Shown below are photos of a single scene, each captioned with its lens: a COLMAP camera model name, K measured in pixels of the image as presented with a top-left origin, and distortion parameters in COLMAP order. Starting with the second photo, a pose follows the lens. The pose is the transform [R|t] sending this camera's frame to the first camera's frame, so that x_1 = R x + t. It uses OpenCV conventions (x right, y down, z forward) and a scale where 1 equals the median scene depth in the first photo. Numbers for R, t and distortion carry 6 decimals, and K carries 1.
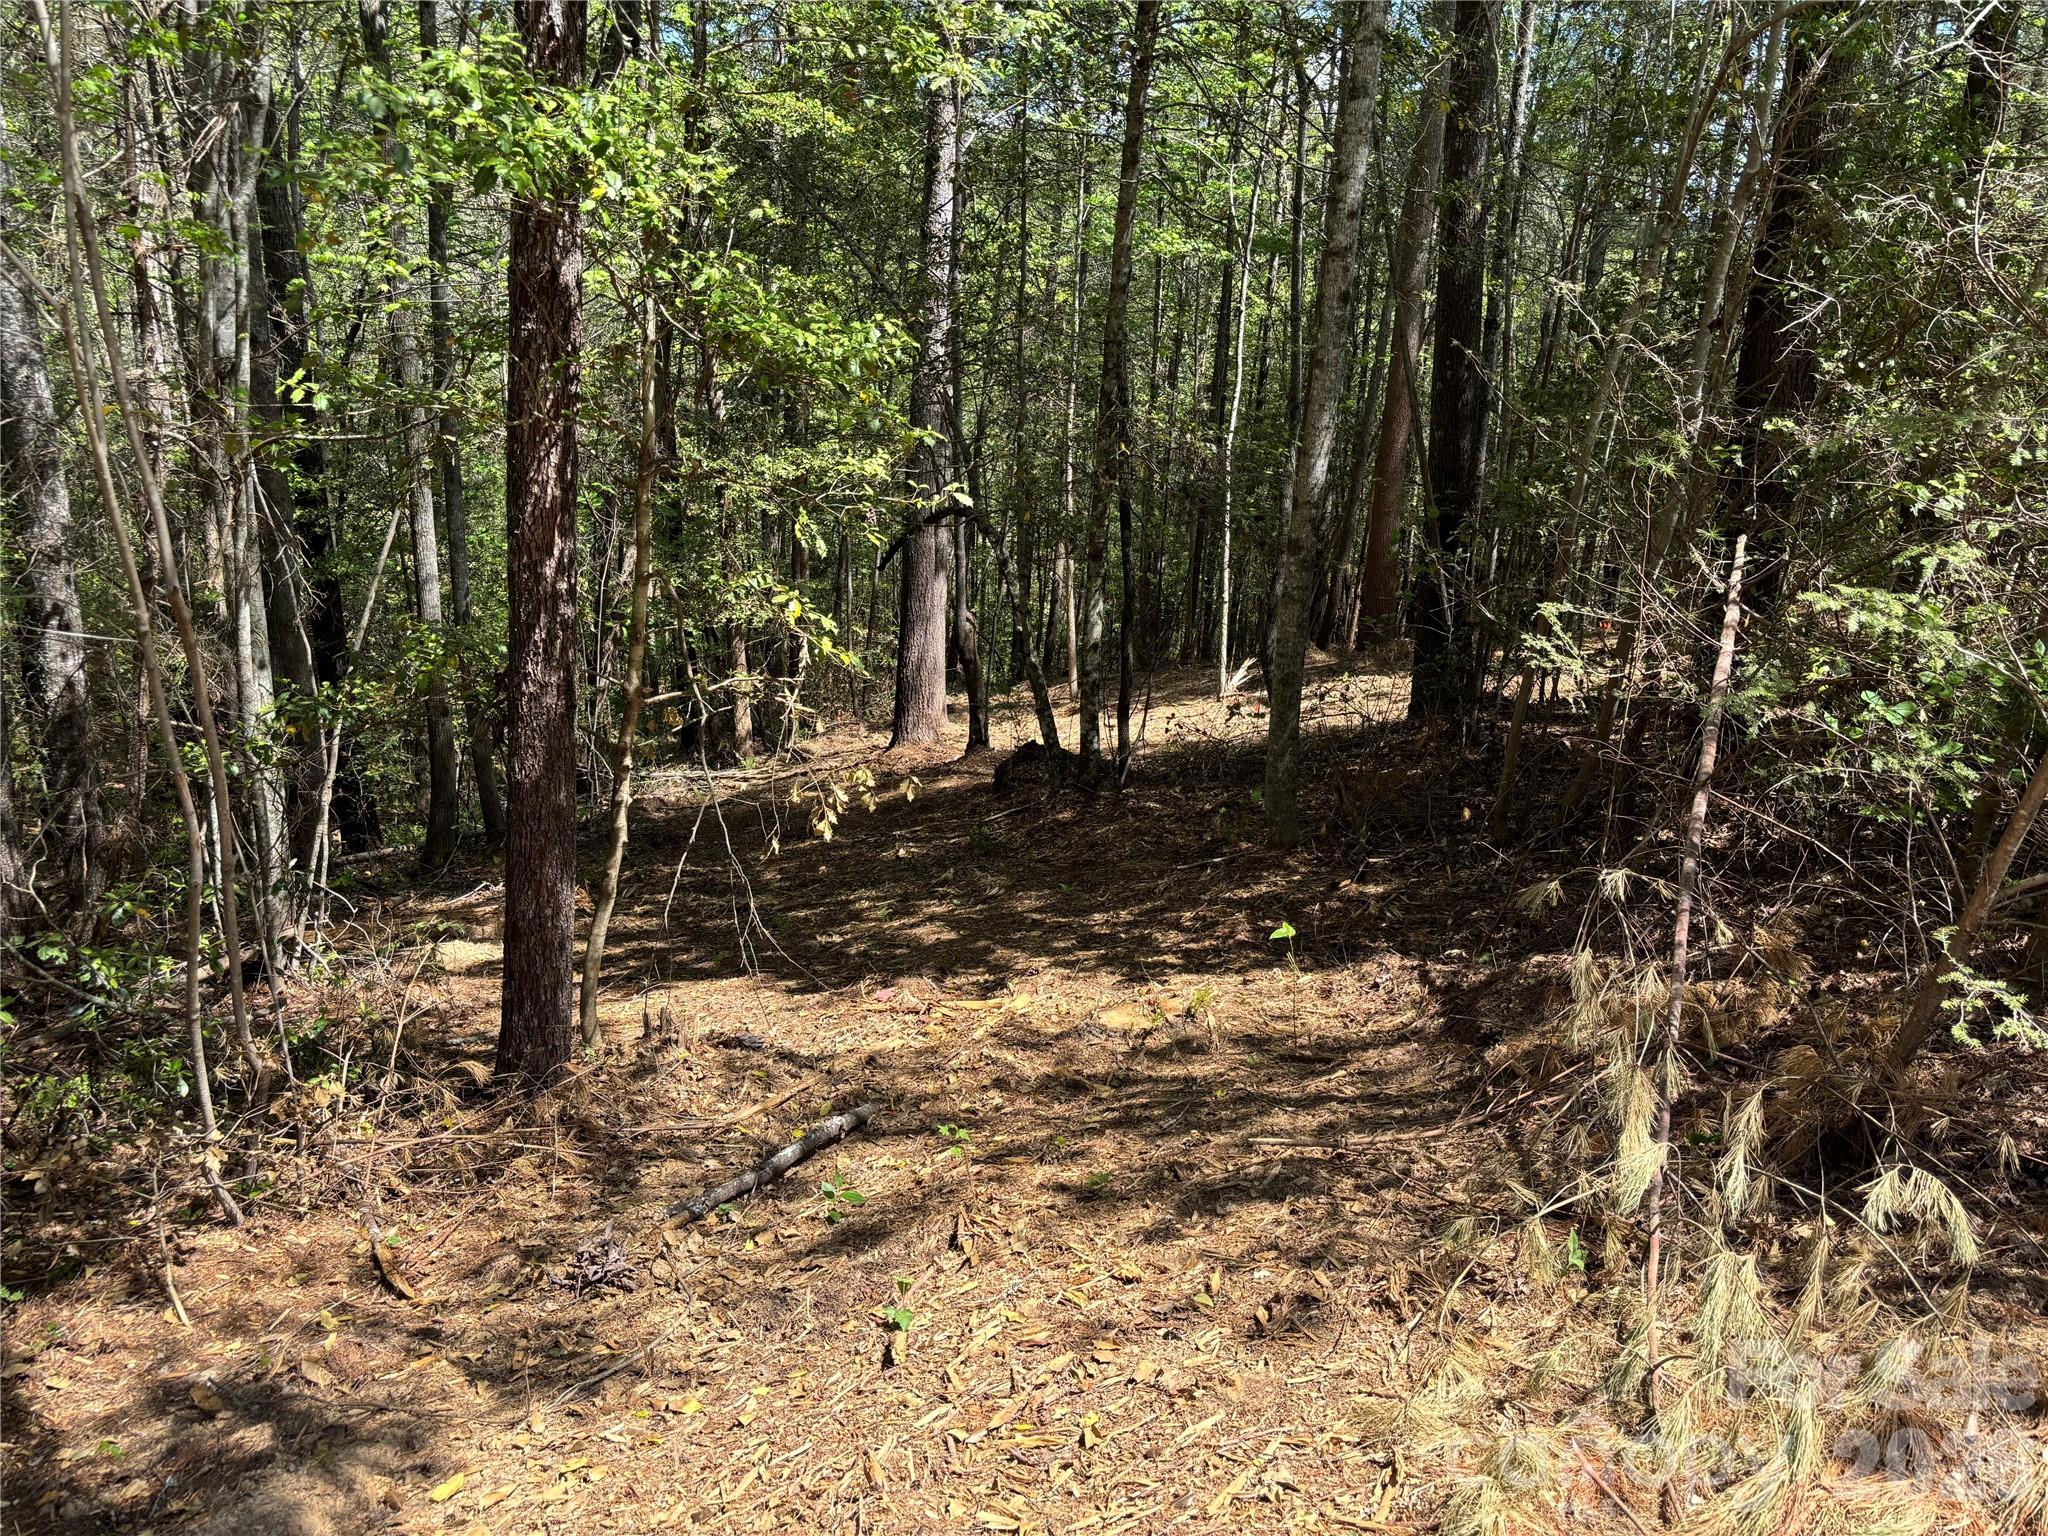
lens RADIAL K [[1581.1, 0, 1023.9], [0, 1581.1, 767.6], [0, 0, 1]] dist [0.007885, -0.001261]
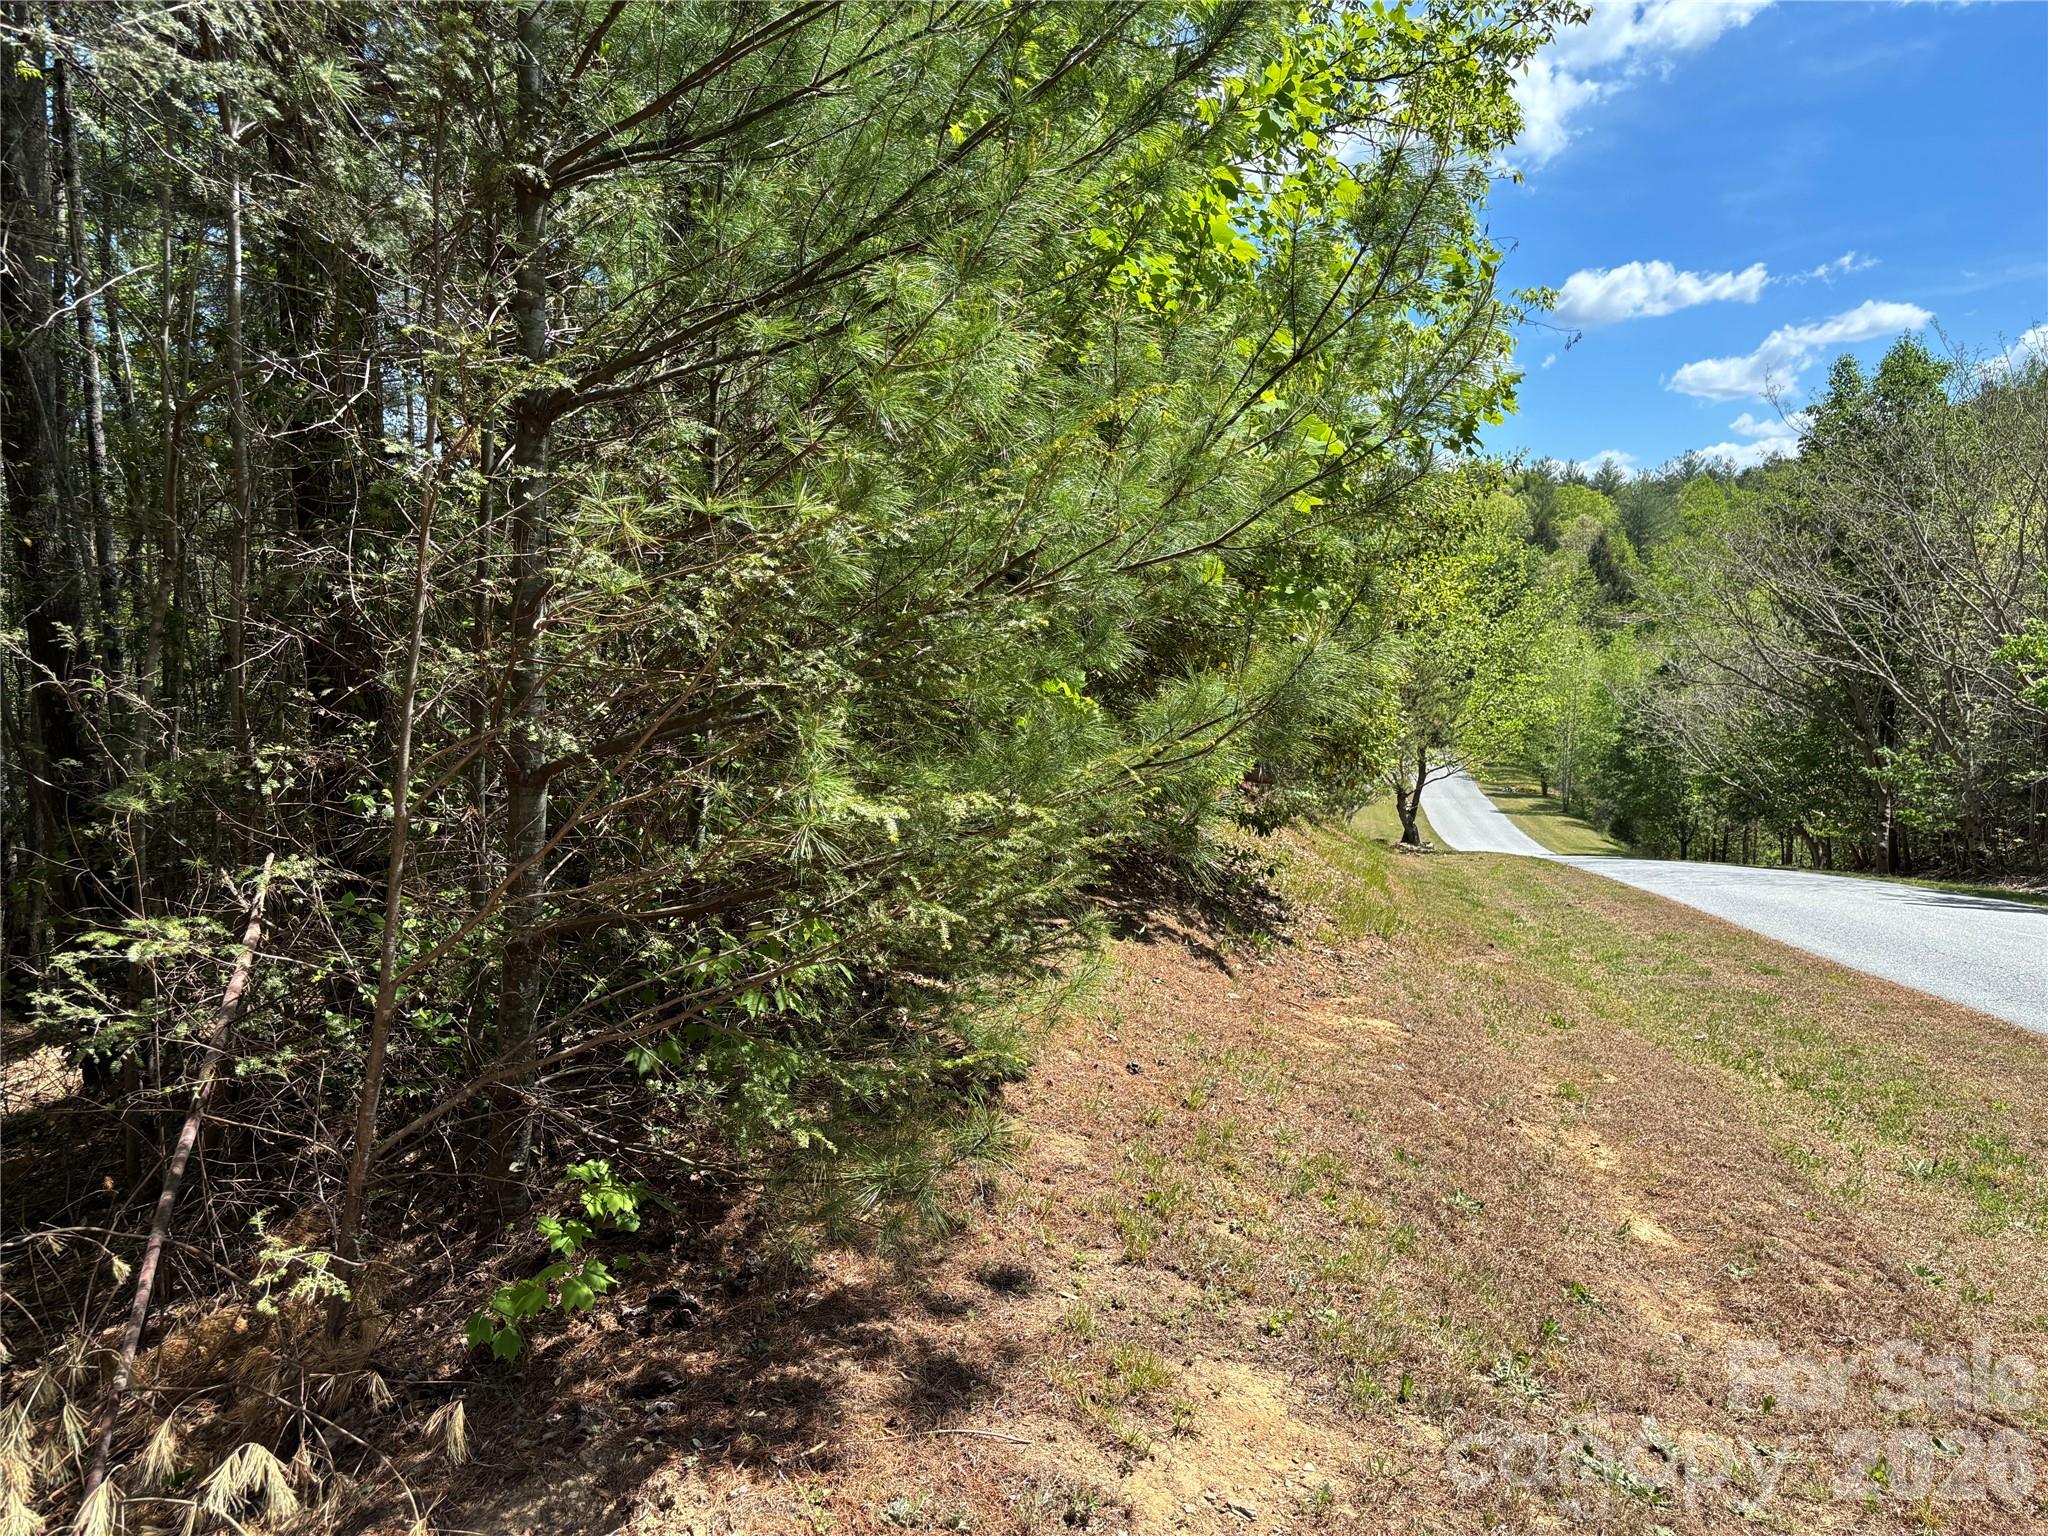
lens RADIAL K [[1581.1, 0, 1024.1], [0, 1581.1, 768.2], [0, 0, 1]] dist [0.007885, -0.001261]
pose [[0.717521, -0.112046, 0.687466, 0.198093], [0.238652, 0.966783, -0.091516, 0.025970], [-0.654376, 0.229730, 0.720428, -0.178937]]
